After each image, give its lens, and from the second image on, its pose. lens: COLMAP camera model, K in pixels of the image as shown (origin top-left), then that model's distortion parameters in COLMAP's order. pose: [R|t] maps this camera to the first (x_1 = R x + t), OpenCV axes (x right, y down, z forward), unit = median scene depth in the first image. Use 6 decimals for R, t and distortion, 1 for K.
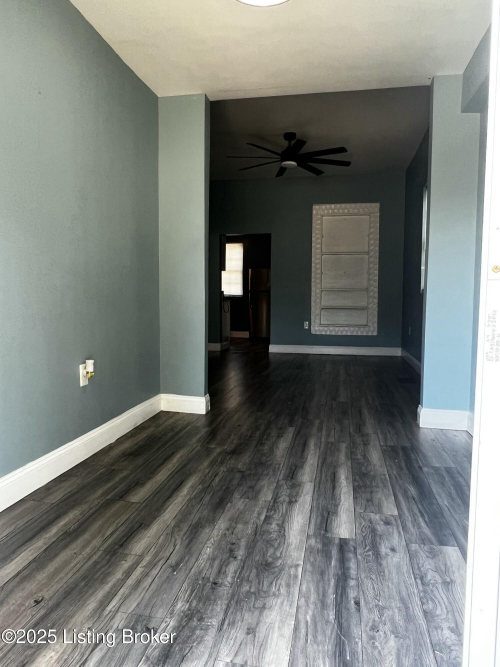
lens RADIAL K [[489.9, 0, 249.0], [0, 489.9, 332.3], [0, 0, 1]] dist [-0.005498, 0.000044]
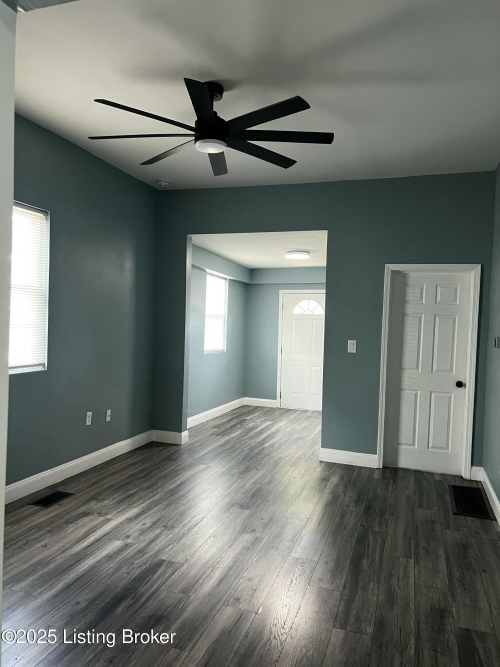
lens RADIAL K [[504.7, 0, 250.3], [0, 504.7, 337.1], [0, 0, 1]] dist [0.045053, -0.054174]
pose [[-0.991275, -0.037244, 0.126442, -0.072603], [-0.023587, 0.993889, 0.107835, -0.391029], [-0.129685, 0.103912, -0.986095, 2.912858]]
